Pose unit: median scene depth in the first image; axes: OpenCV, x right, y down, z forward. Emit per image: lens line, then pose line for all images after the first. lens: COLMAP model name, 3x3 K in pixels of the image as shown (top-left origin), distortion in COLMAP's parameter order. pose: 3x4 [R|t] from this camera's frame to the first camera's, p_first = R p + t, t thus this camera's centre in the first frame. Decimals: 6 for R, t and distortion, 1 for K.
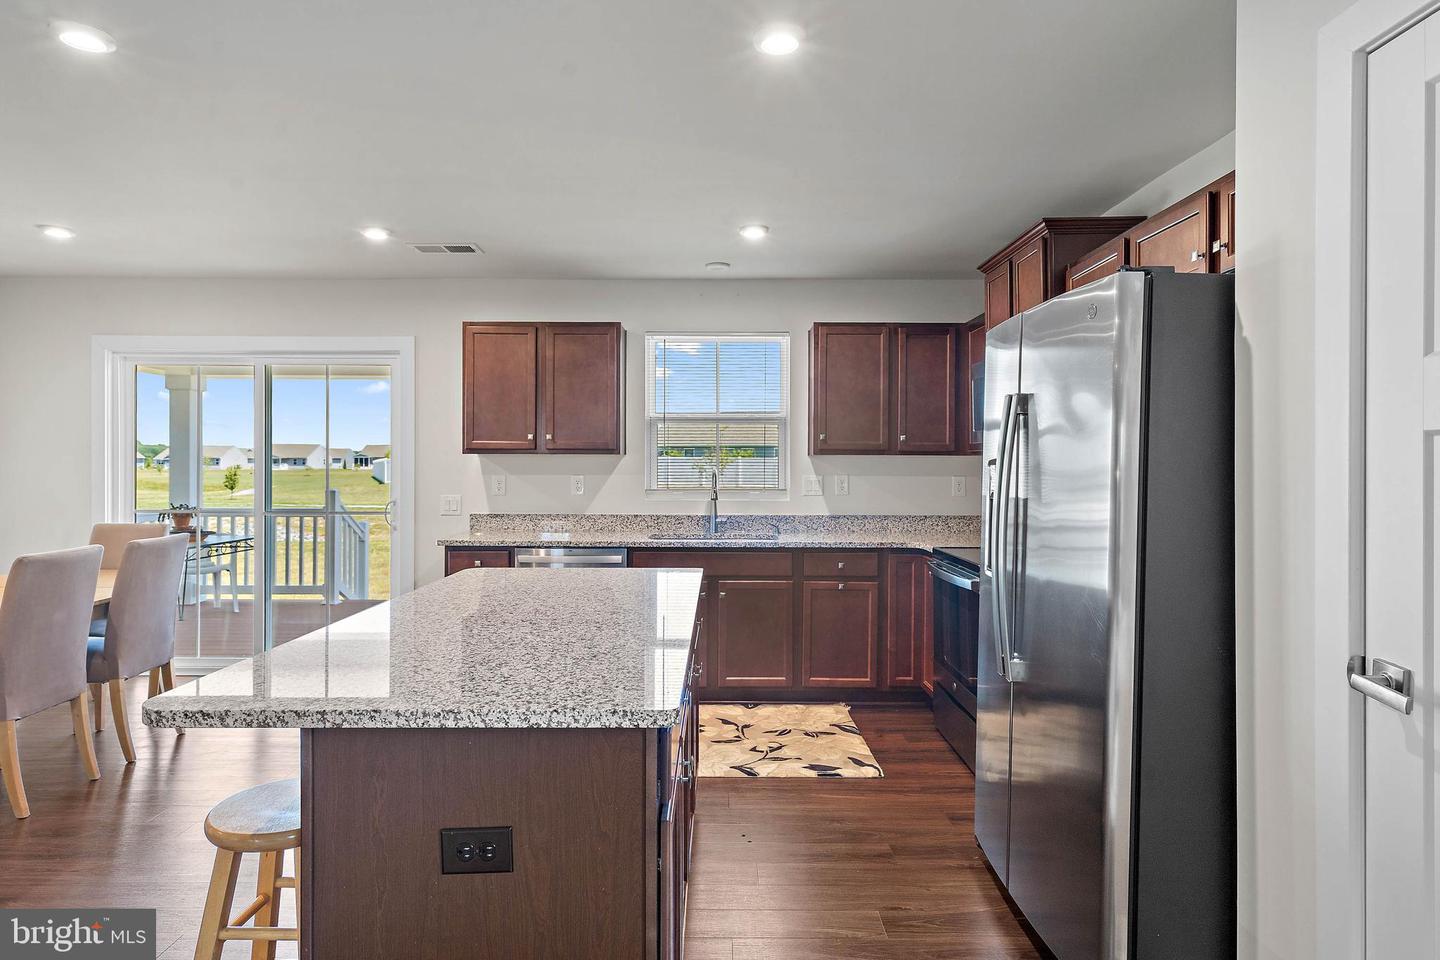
lens RADIAL K [[830.5, 0, 714.3], [0, 830.5, 464.5], [0, 0, 1]] dist [0.002842, 0.002393]
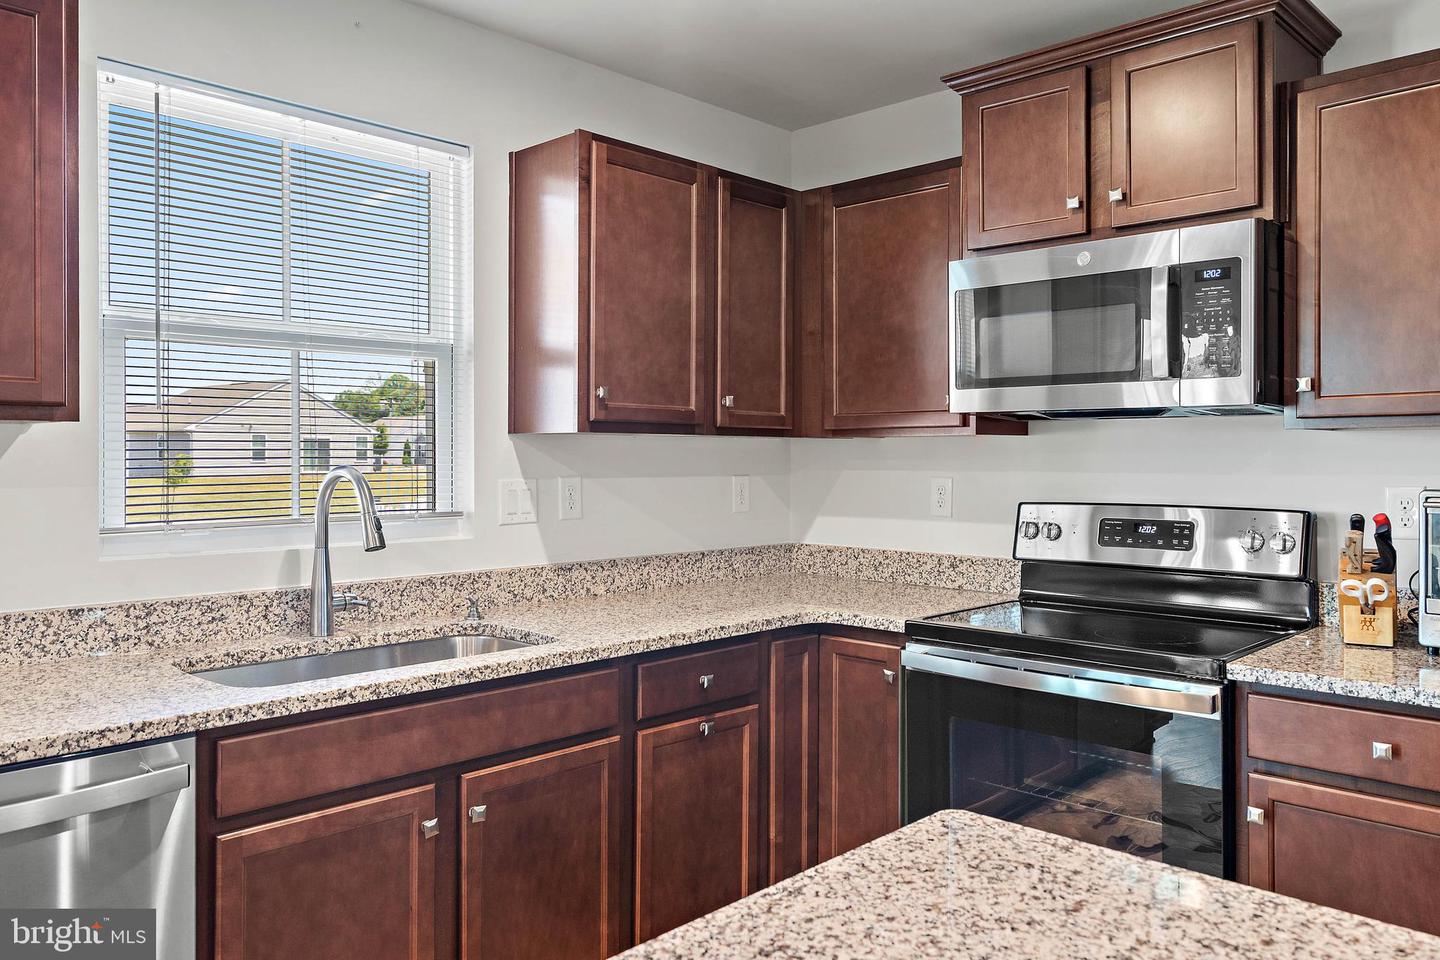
lens RADIAL K [[1058.6, 0, 722.1], [0, 1058.6, 459.5], [0, 0, 1]] dist [0.008451, 0.001533]
pose [[0.692402, -0.003417, 0.721504, -0.249597], [0.002380, 0.999994, 0.002452, 0.001760], [-0.721508, 0.000019, 0.692406, 0.602235]]
